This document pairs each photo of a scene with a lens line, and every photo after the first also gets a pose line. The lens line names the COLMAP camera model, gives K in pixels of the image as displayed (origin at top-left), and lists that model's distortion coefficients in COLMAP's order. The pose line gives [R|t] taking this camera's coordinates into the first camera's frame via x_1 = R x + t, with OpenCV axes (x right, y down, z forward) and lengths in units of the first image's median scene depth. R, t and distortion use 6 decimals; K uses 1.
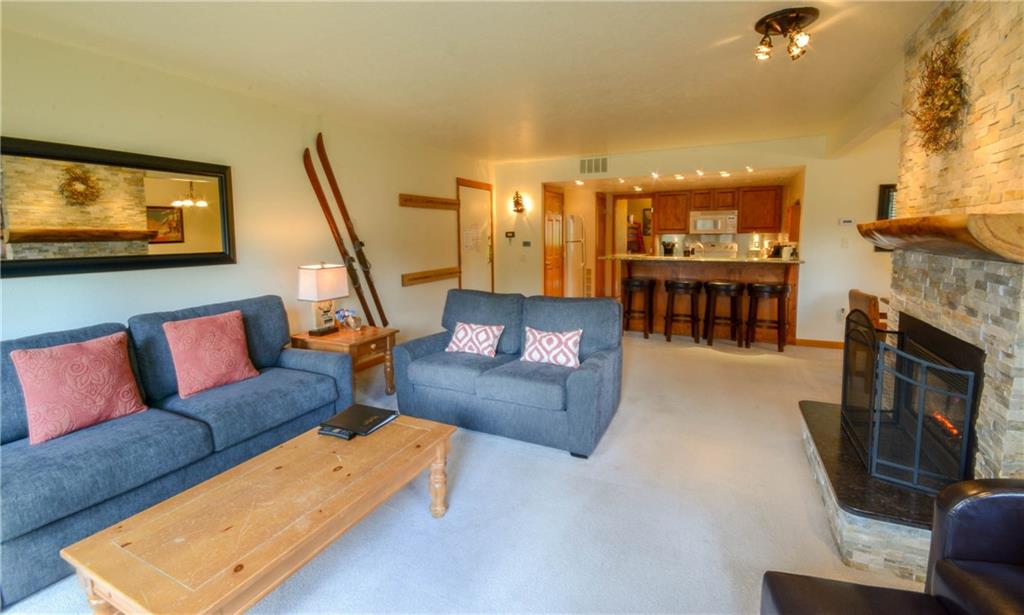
lens RADIAL K [[445.5, 0, 507.5], [0, 445.5, 280.8], [0, 0, 1]] dist [-0.005329, -0.001179]
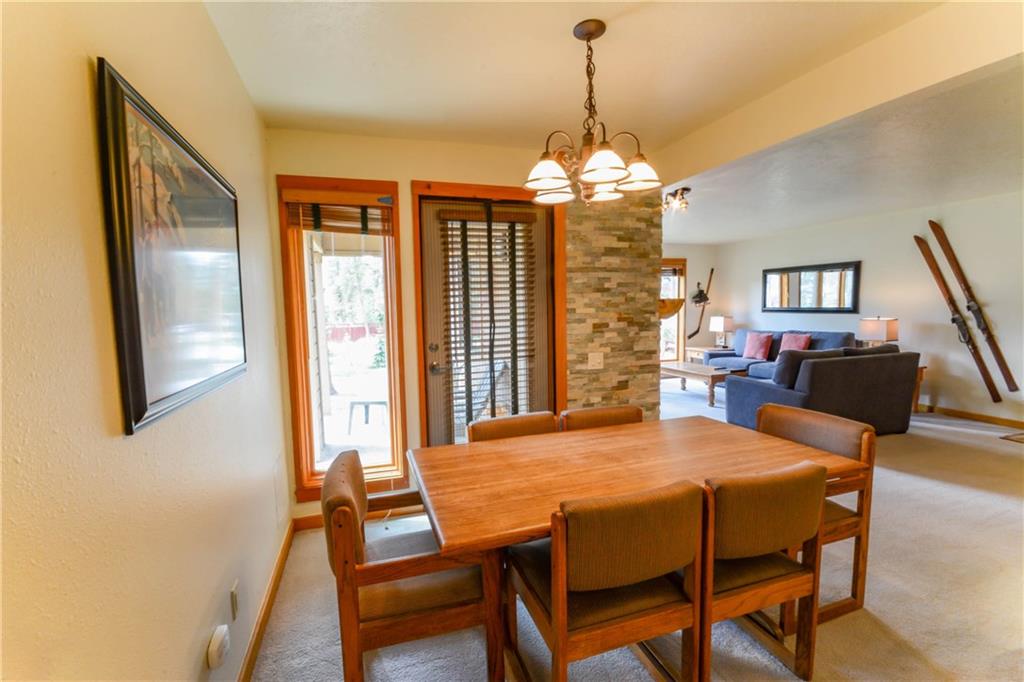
lens RADIAL K [[449.5, 0, 502.3], [0, 449.5, 348.5], [0, 0, 1]] dist [-0.004198, -0.001676]
pose [[-0.720843, 0.091295, -0.687059, 1.076081], [-0.042605, 0.983576, 0.175396, -0.099865], [0.691787, 0.155705, -0.705114, 0.818966]]
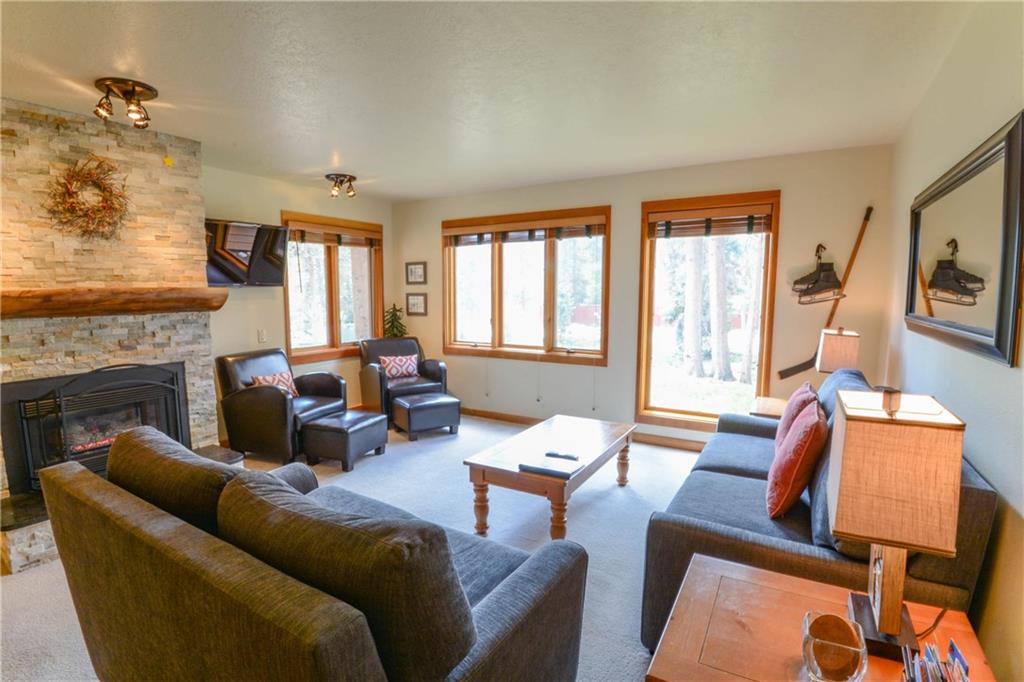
lens RADIAL K [[493.8, 0, 508.8], [0, 493.8, 347.8], [0, 0, 1]] dist [-0.048956, -0.001599]
pose [[-0.997205, 0.004560, 0.074578, -0.132060], [0.020450, 0.976680, 0.213726, -0.093214], [-0.071864, 0.214654, -0.974043, 0.887395]]
